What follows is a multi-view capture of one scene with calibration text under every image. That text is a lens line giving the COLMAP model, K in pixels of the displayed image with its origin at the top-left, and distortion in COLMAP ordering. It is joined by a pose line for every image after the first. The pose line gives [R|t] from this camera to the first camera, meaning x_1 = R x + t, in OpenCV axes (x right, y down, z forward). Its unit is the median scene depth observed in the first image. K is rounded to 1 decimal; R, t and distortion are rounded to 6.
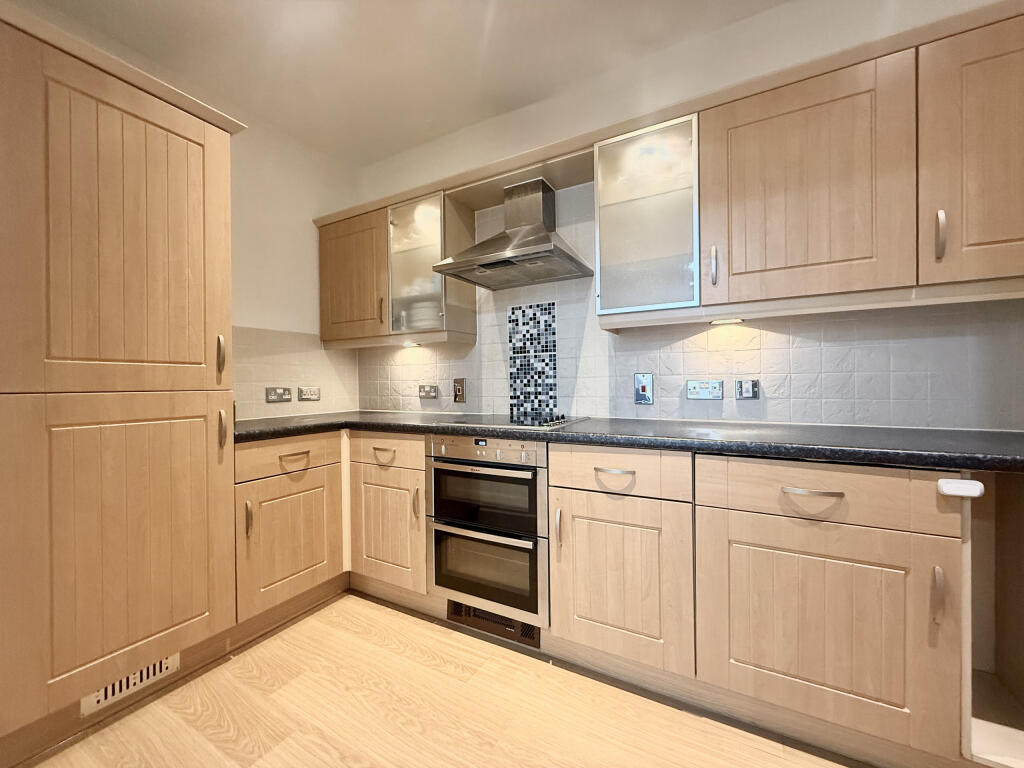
lens RADIAL K [[407.4, 0, 512.0], [0, 407.4, 384.0], [0, 0, 1]] dist [0.000244, -0.000383]
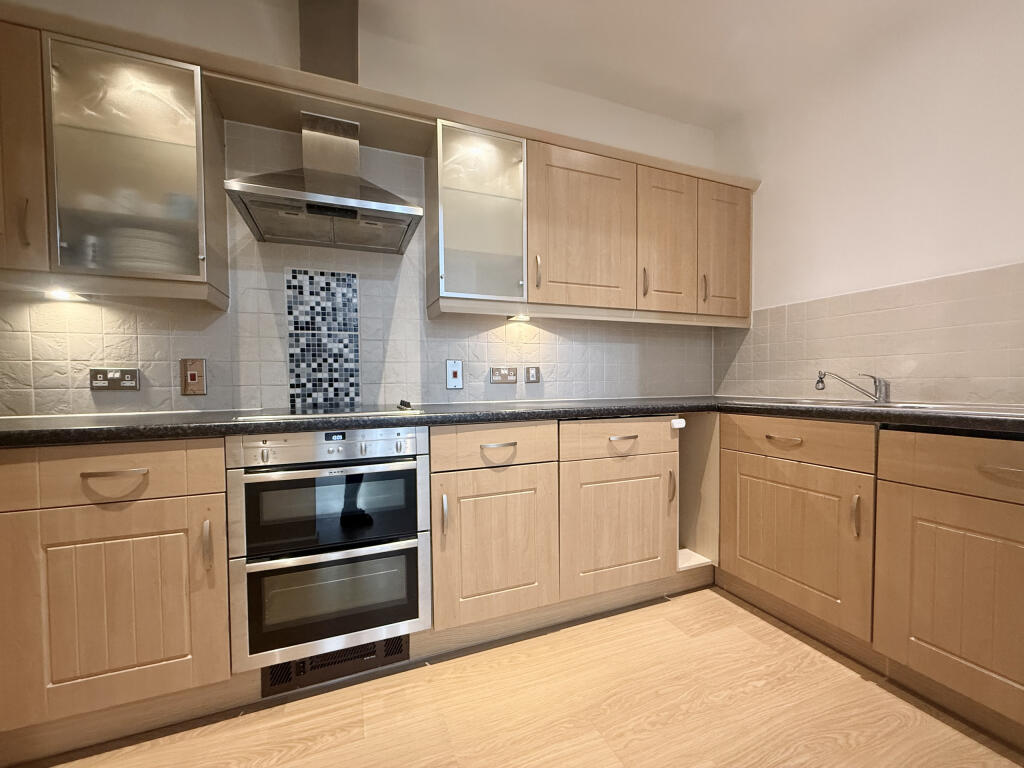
lens RADIAL K [[415.5, 0, 509.8], [0, 415.5, 392.0], [0, 0, 1]] dist [-0.000293, -0.000059]
pose [[0.633202, -0.014655, 0.773848, -0.367277], [0.006977, 0.999888, 0.013227, 0.038693], [-0.773955, -0.002976, 0.633234, 0.186818]]
